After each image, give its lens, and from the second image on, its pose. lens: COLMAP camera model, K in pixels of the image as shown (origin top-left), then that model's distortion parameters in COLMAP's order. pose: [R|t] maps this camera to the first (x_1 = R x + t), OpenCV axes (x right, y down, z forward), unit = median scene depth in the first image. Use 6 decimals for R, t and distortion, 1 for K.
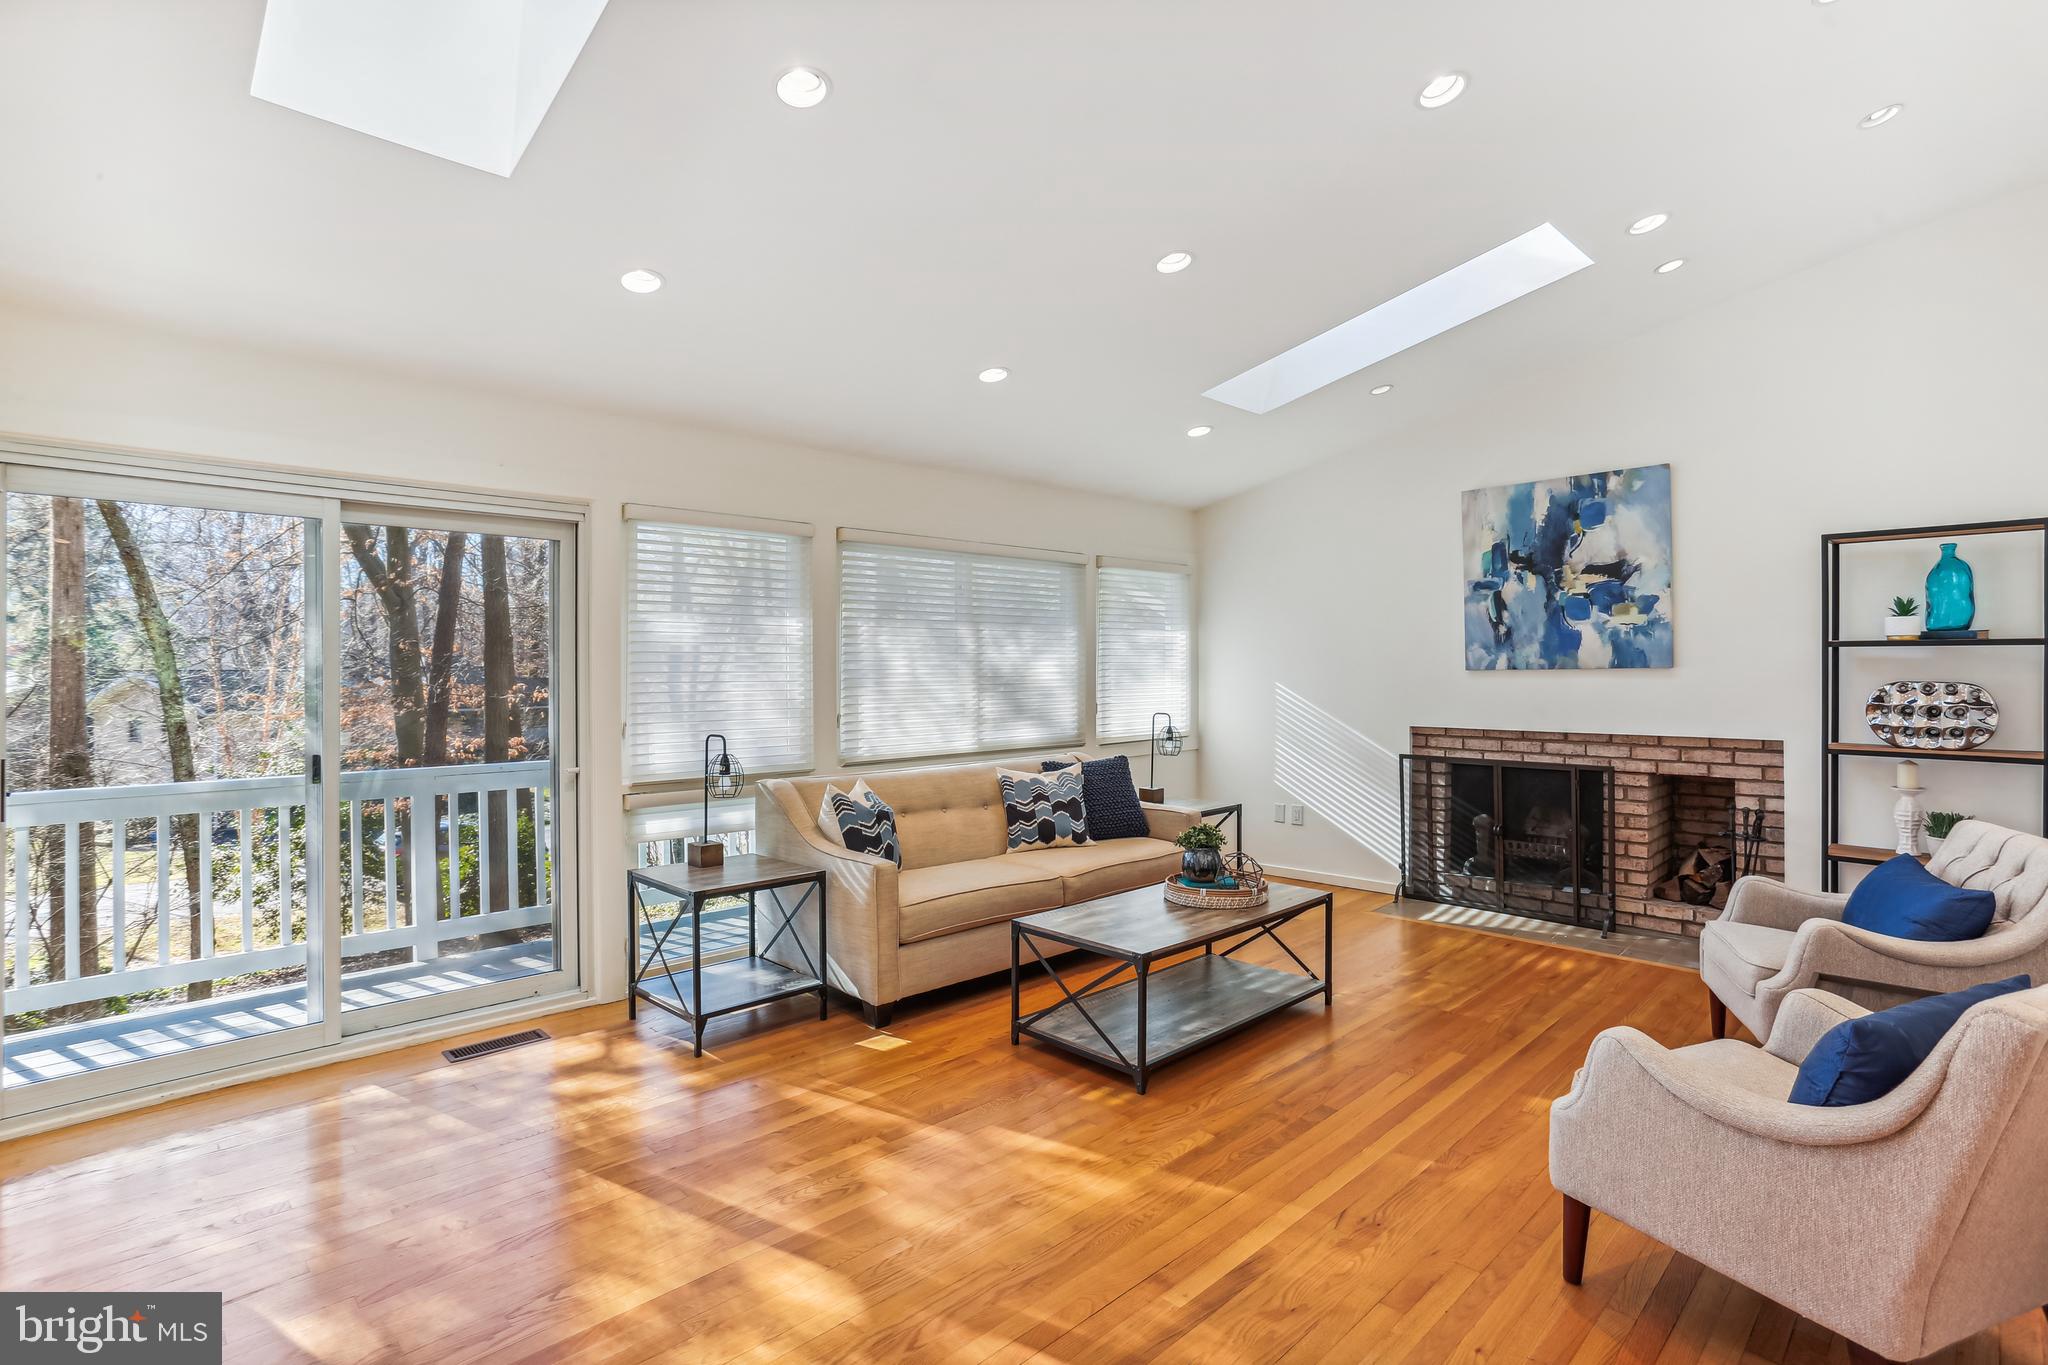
lens RADIAL K [[977.8, 0, 1006.0], [0, 977.8, 664.4], [0, 0, 1]] dist [-0.043482, 0.012633]
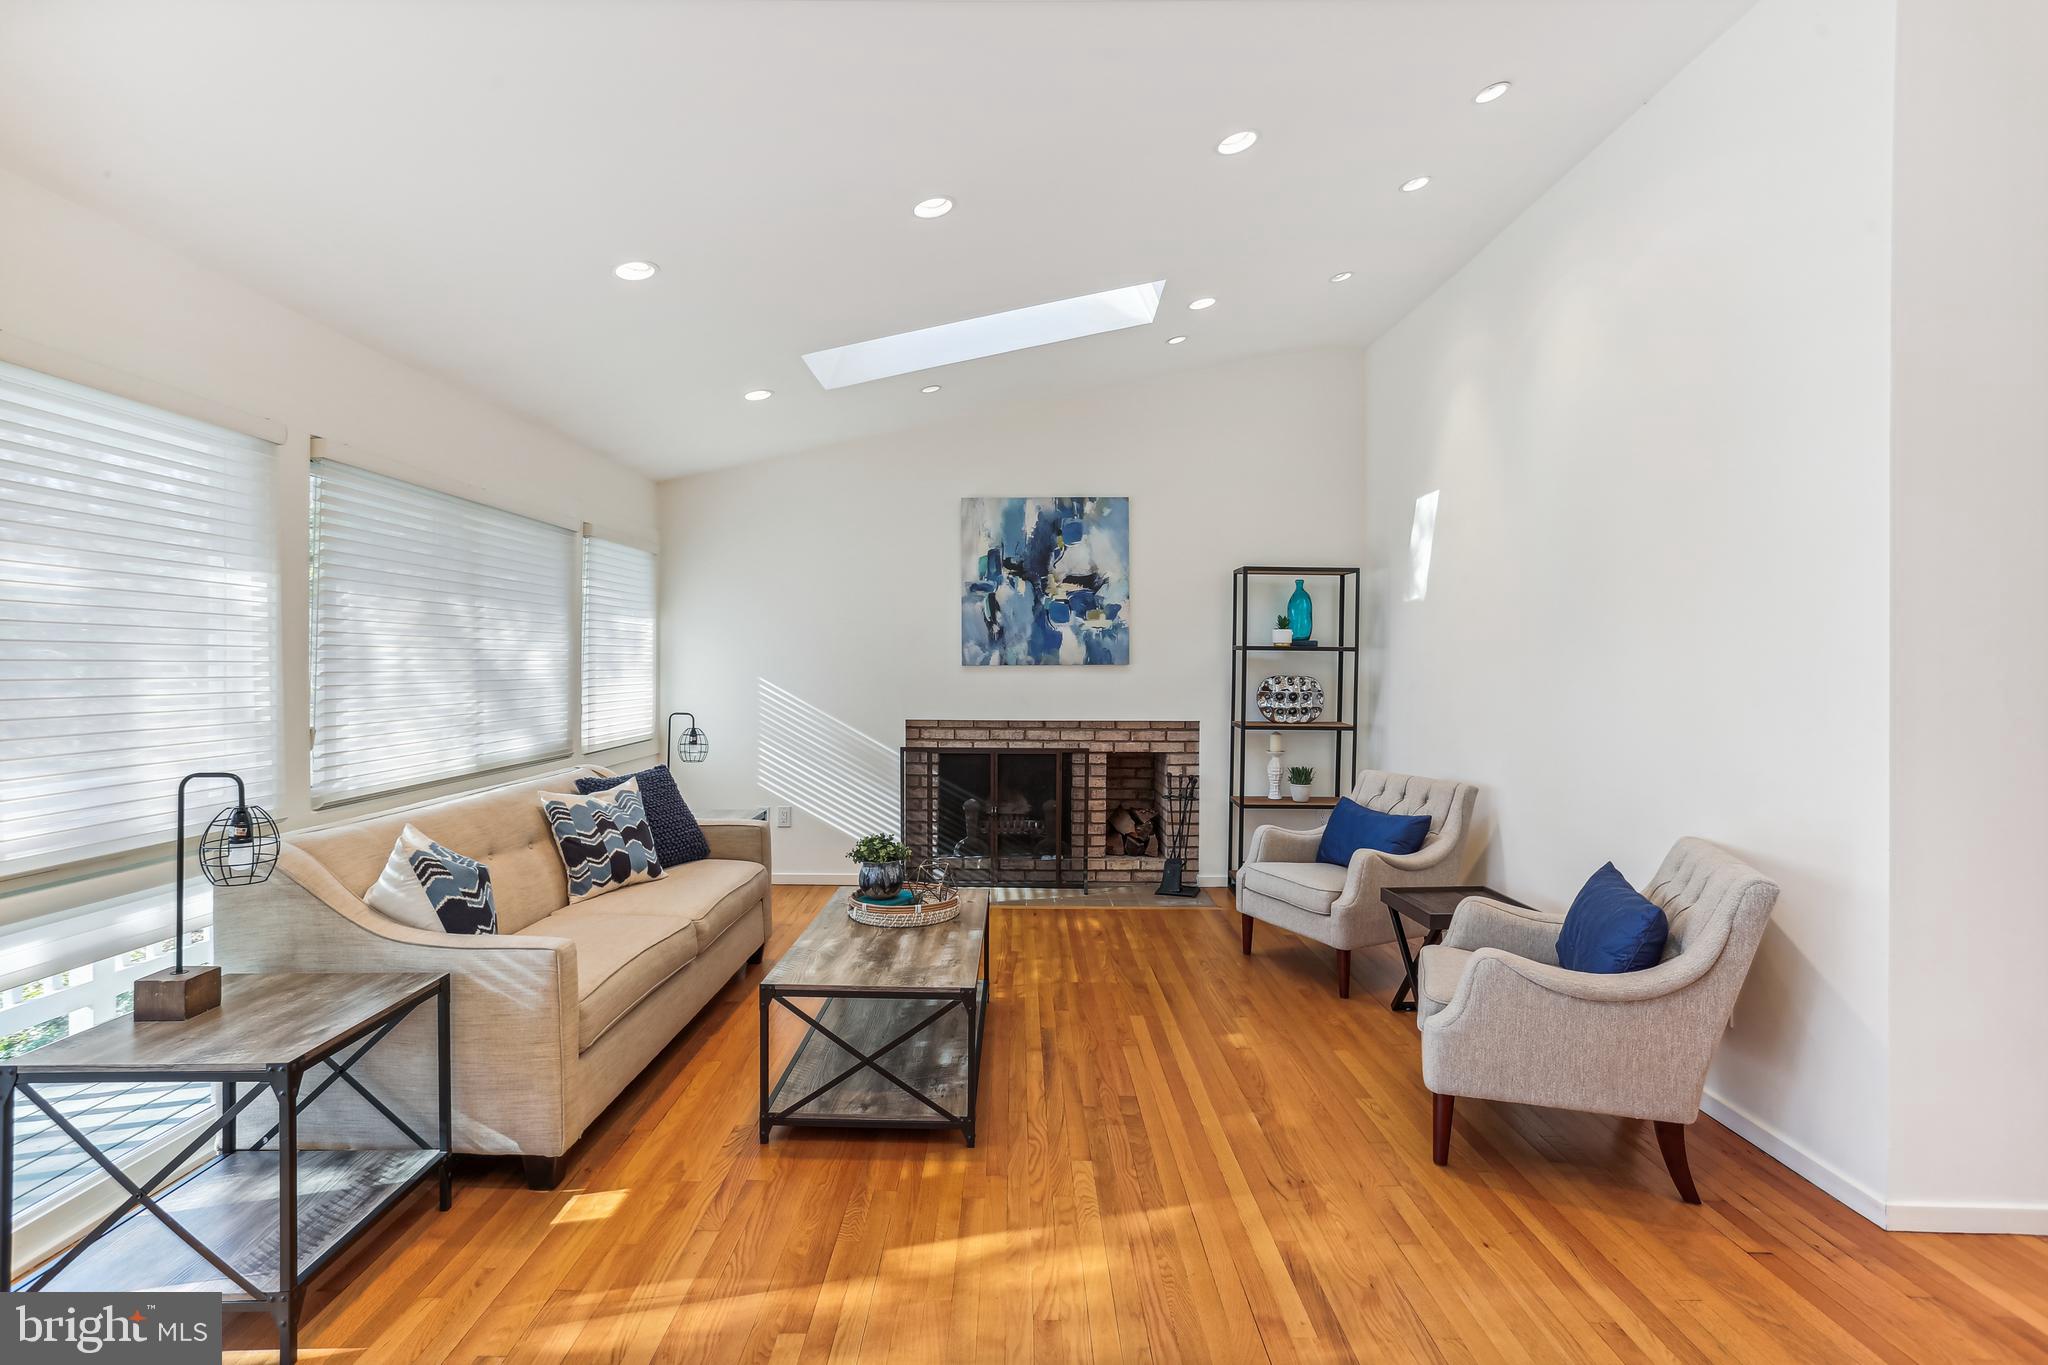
lens RADIAL K [[977.8, 0, 1009.8], [0, 977.8, 657.0], [0, 0, 1]] dist [-0.043482, 0.012633]
pose [[0.697494, 0.012814, 0.716476, -0.297302], [-0.011024, 0.999914, -0.007151, 0.004442], [-0.716506, -0.002911, 0.697575, 0.234887]]
